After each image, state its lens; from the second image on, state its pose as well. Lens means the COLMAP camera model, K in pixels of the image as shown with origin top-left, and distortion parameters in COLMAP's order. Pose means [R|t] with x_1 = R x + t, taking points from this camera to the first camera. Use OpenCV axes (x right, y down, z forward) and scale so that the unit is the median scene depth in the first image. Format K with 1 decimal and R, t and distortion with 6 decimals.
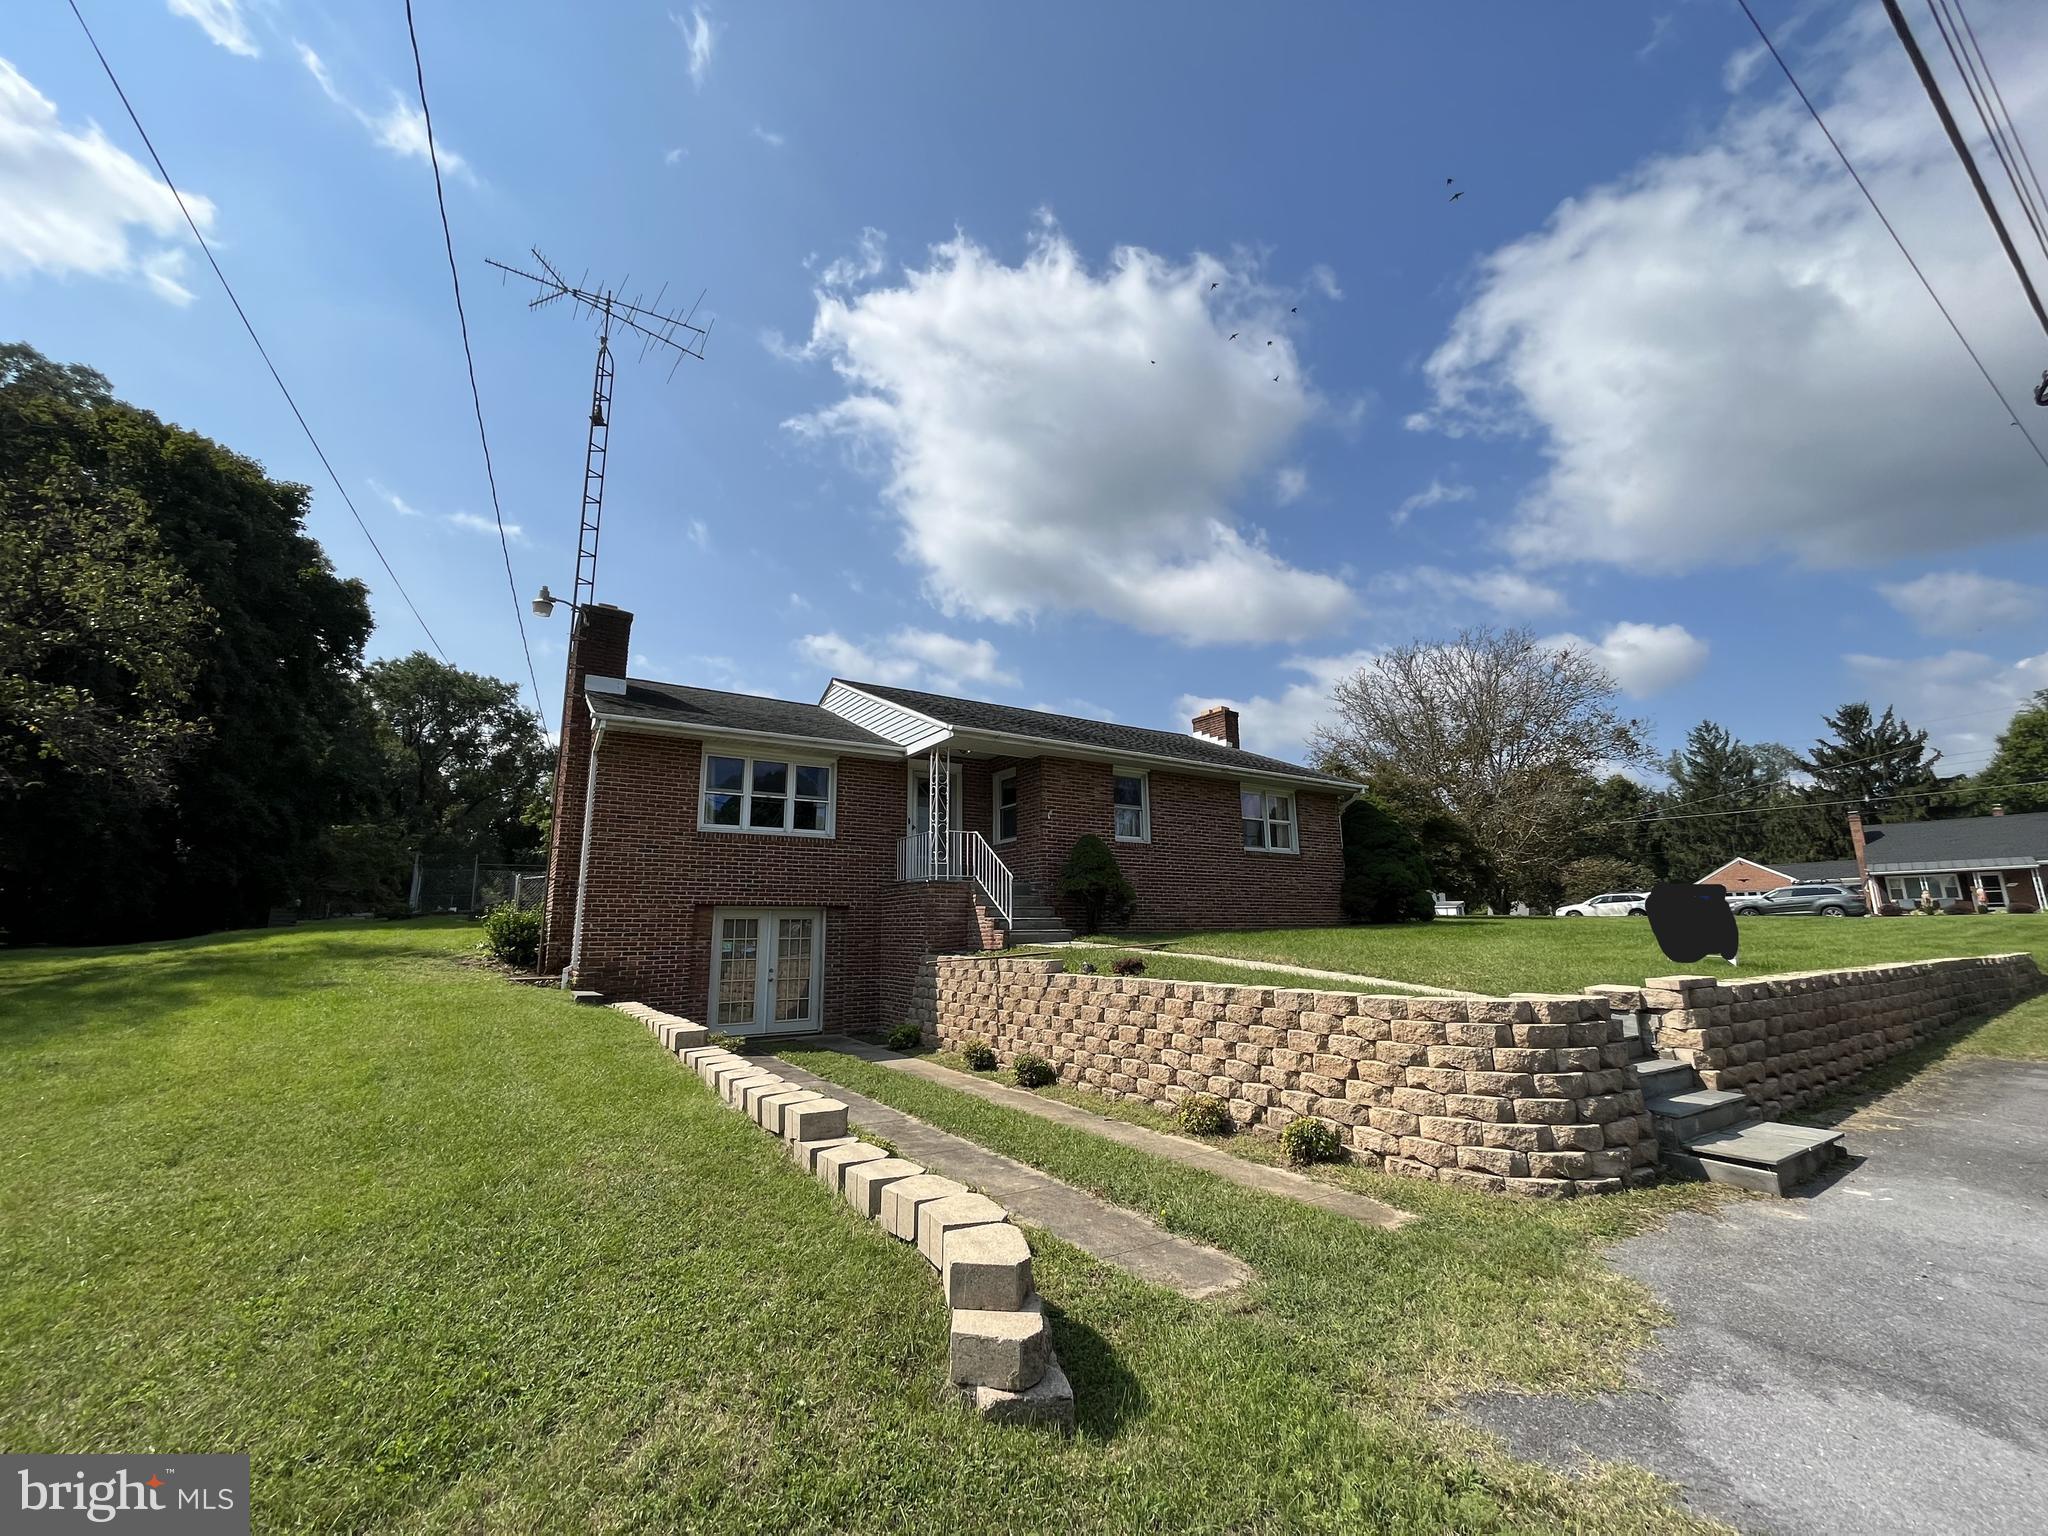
lens RADIAL K [[826.8, 0, 1023.7], [0, 826.8, 727.0], [0, 0, 1]] dist [-0.009190, 0.005873]
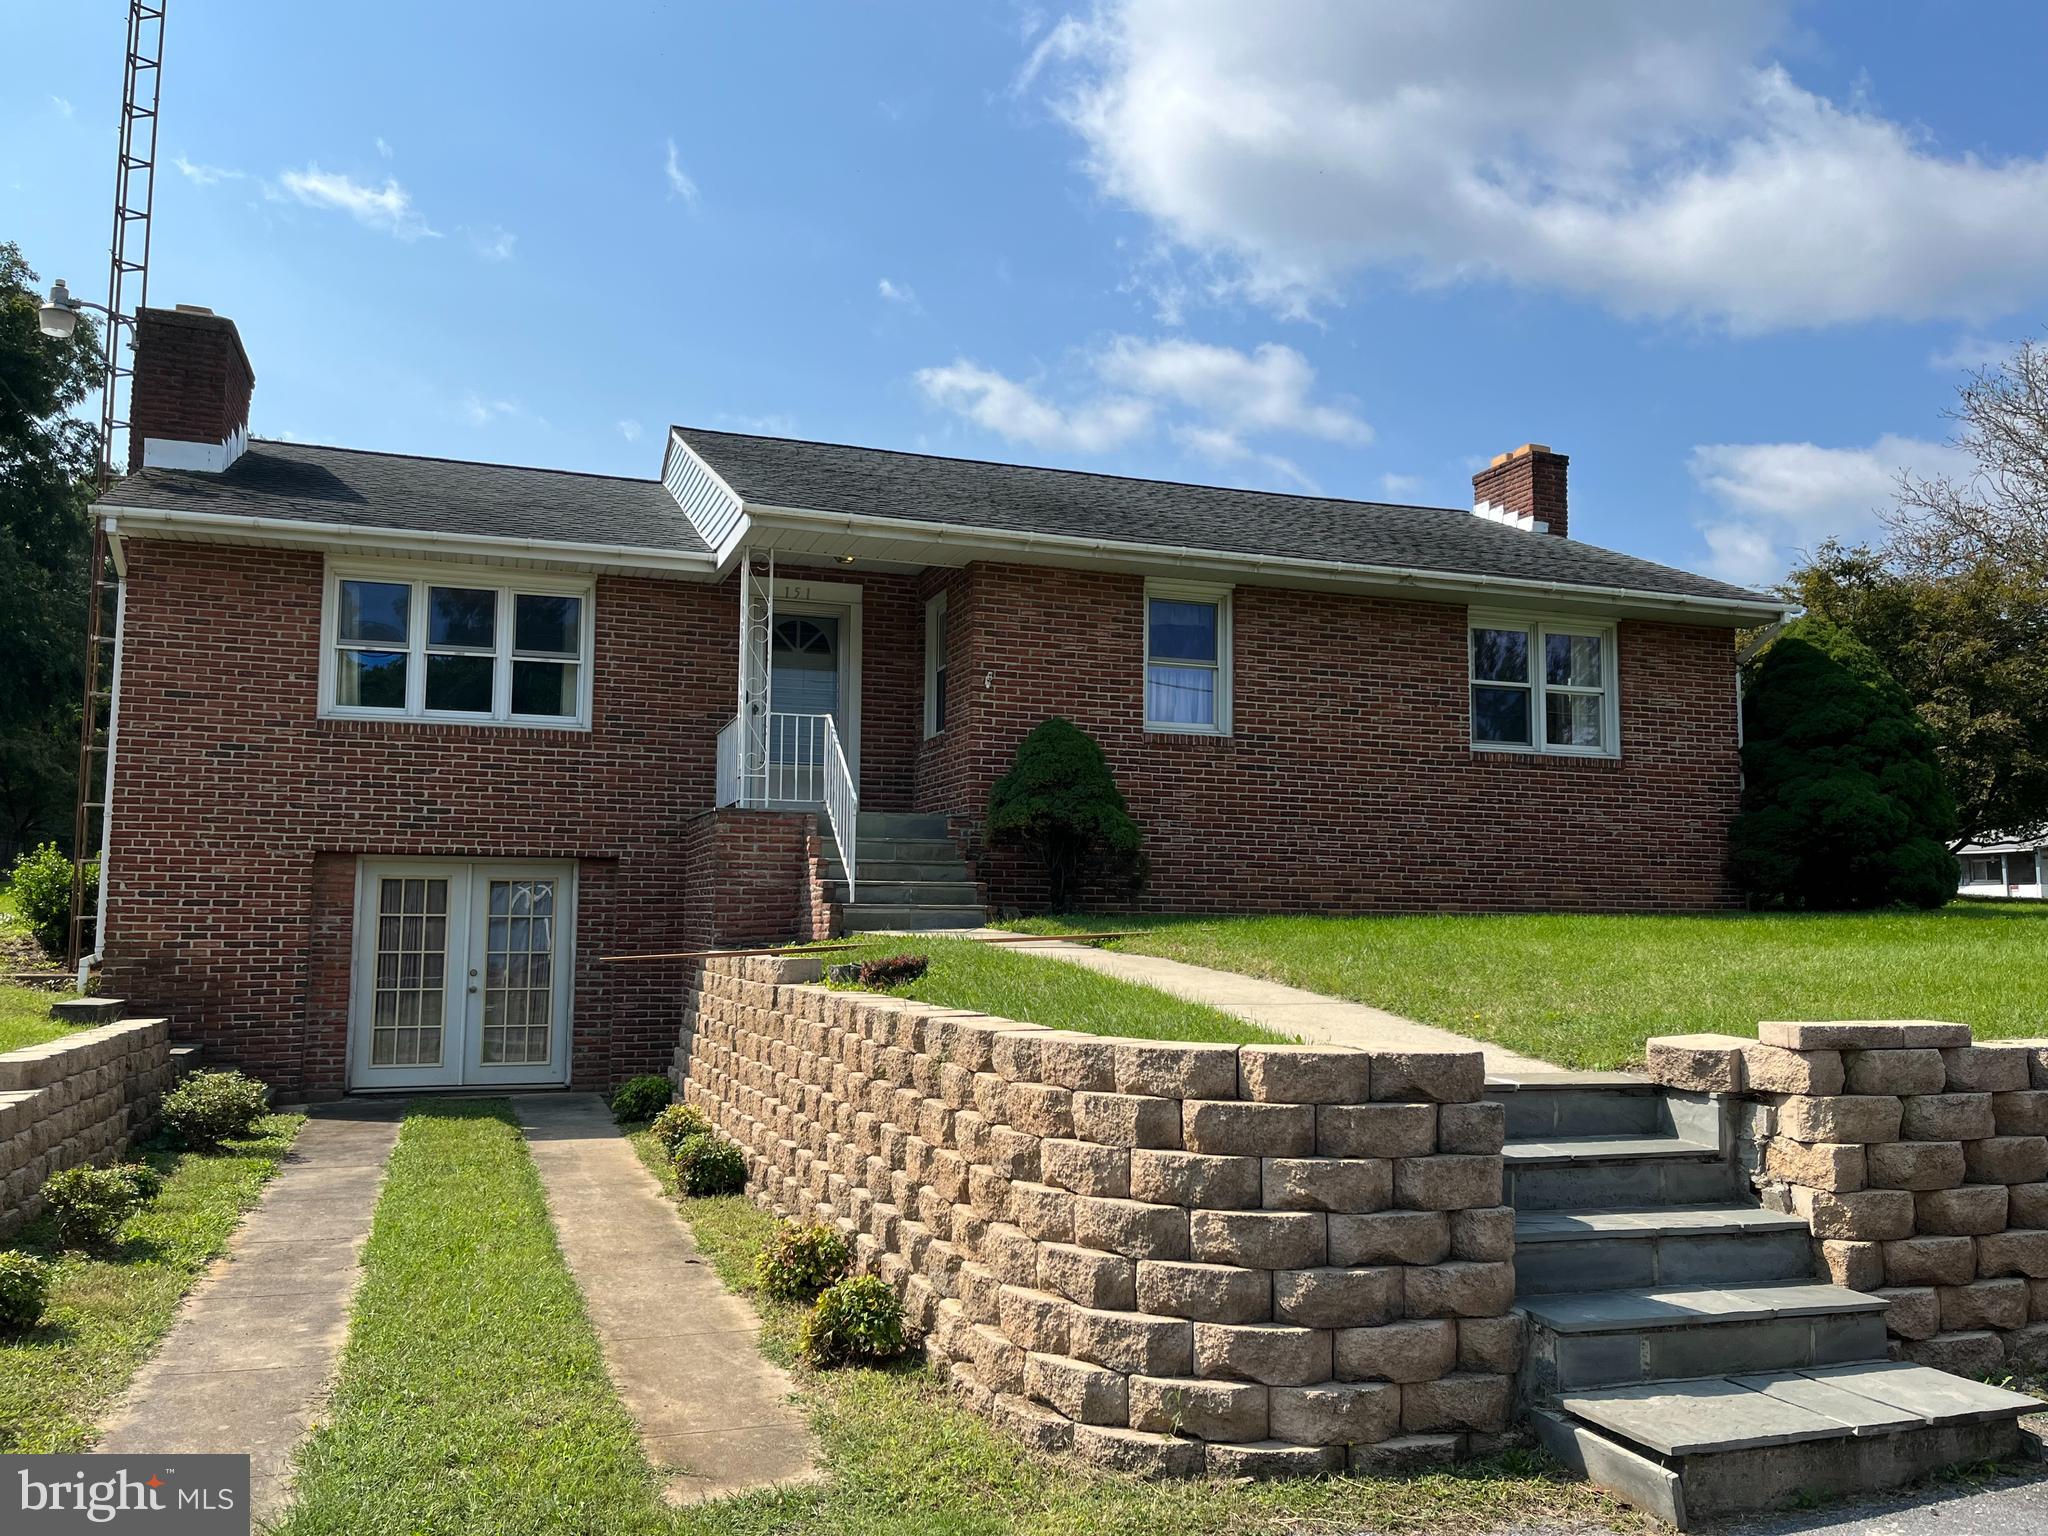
lens RADIAL K [[1608.0, 0, 1024.0], [0, 1608.0, 768.0], [0, 0, 1]] dist [0.078963, -0.110221]
pose [[0.970223, -0.005370, -0.242153, 0.300560], [0.040319, 0.989387, 0.139601, 0.025979], [0.238833, -0.145208, 0.960142, 0.074508]]
